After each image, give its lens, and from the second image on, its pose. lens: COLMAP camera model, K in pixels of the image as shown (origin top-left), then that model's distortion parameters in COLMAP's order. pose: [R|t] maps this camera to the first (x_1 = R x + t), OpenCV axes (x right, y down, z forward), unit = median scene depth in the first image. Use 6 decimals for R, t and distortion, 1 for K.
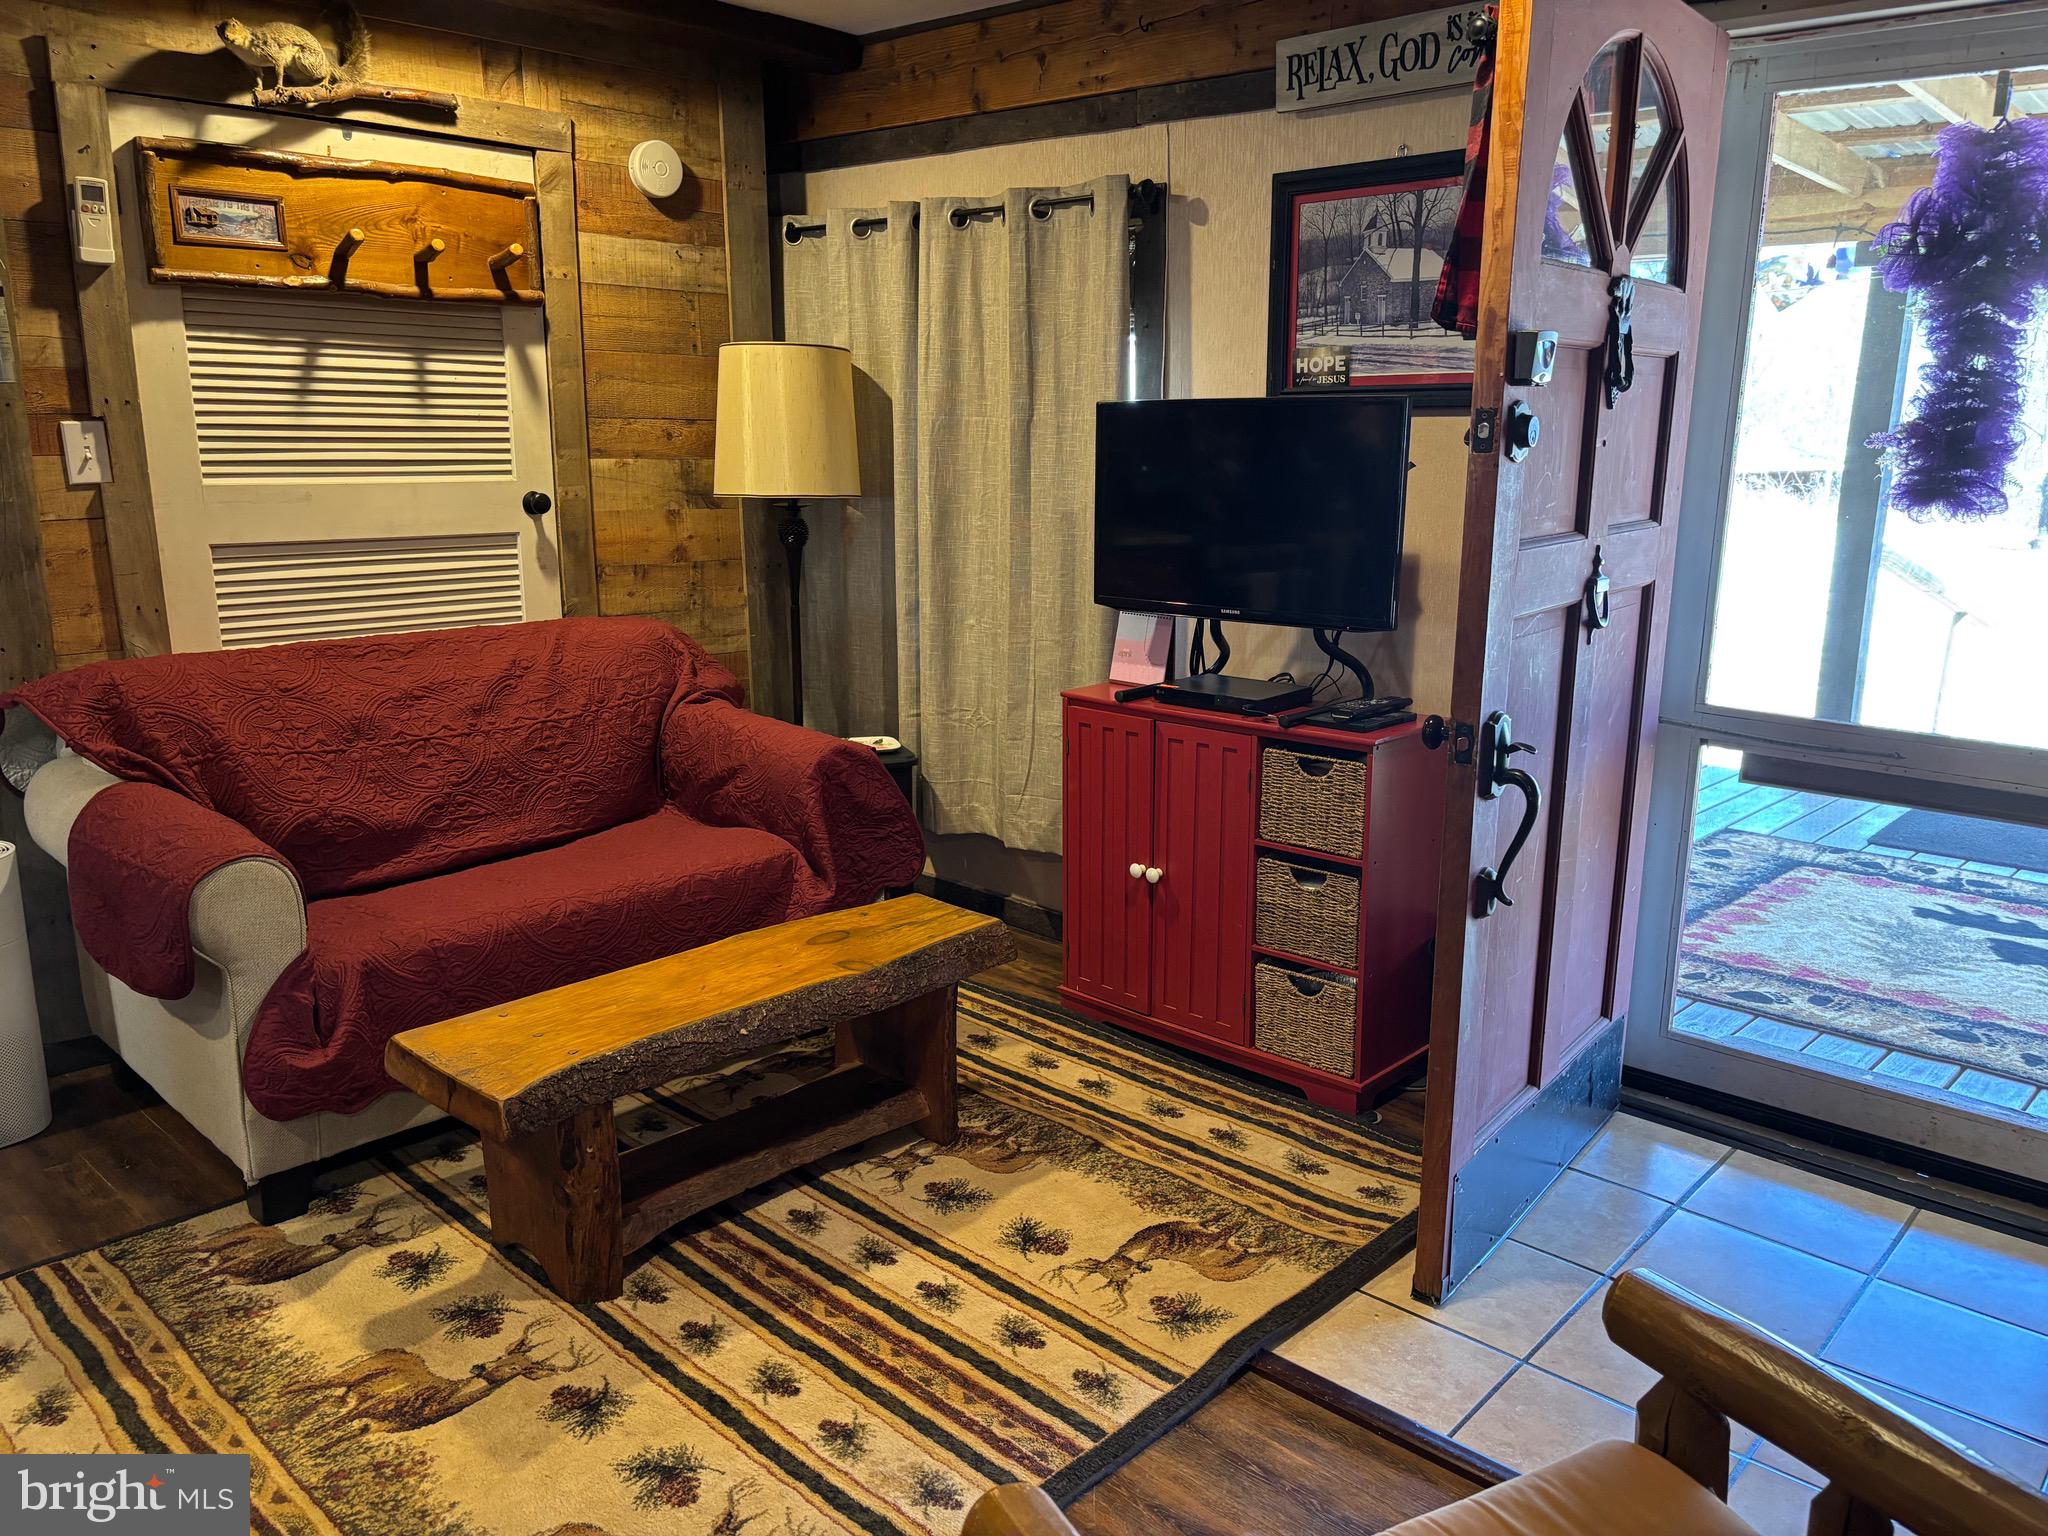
lens RADIAL K [[1528.7, 0, 1034.6], [0, 1528.7, 771.2], [0, 0, 1]] dist [0.042233, -0.053102]
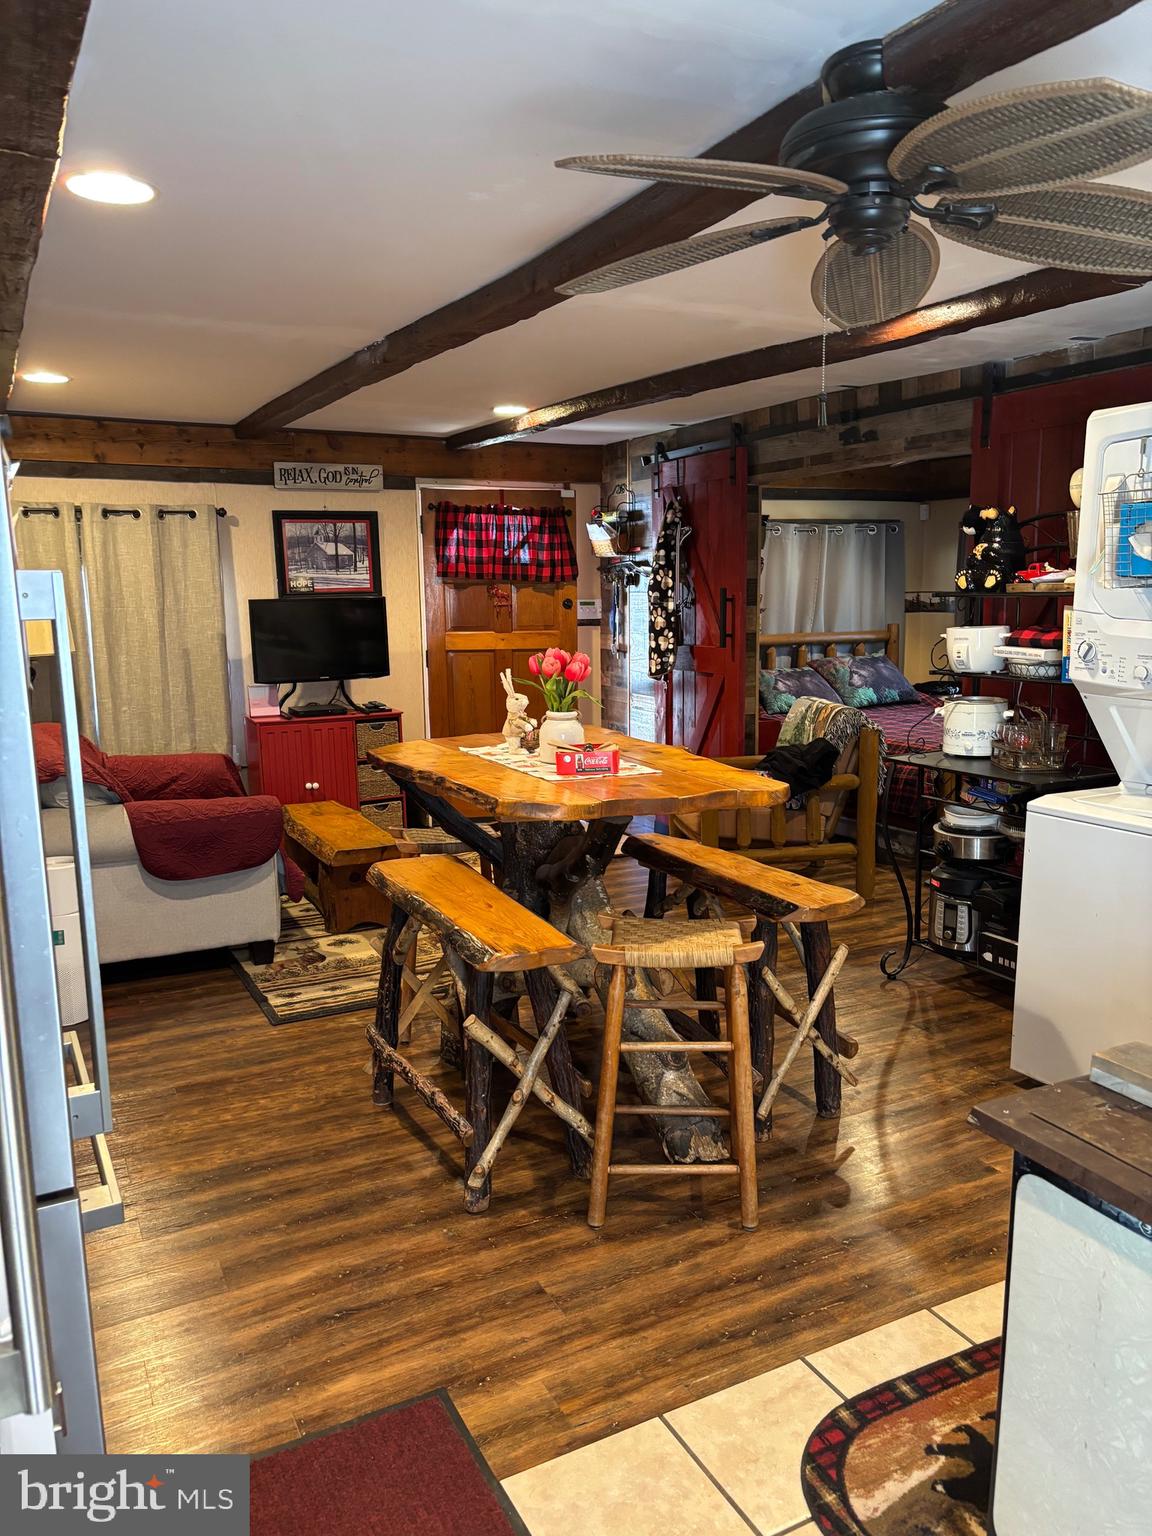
lens RADIAL K [[1146.5, 0, 576.0], [0, 1146.5, 768.0], [0, 0, 1]] dist [0.042233, -0.053102]
pose [[0.364087, -0.177766, 0.914243, -1.496217], [0.212241, 0.971625, 0.104401, -0.067405], [-0.906860, 0.156029, 0.391485, -0.136755]]
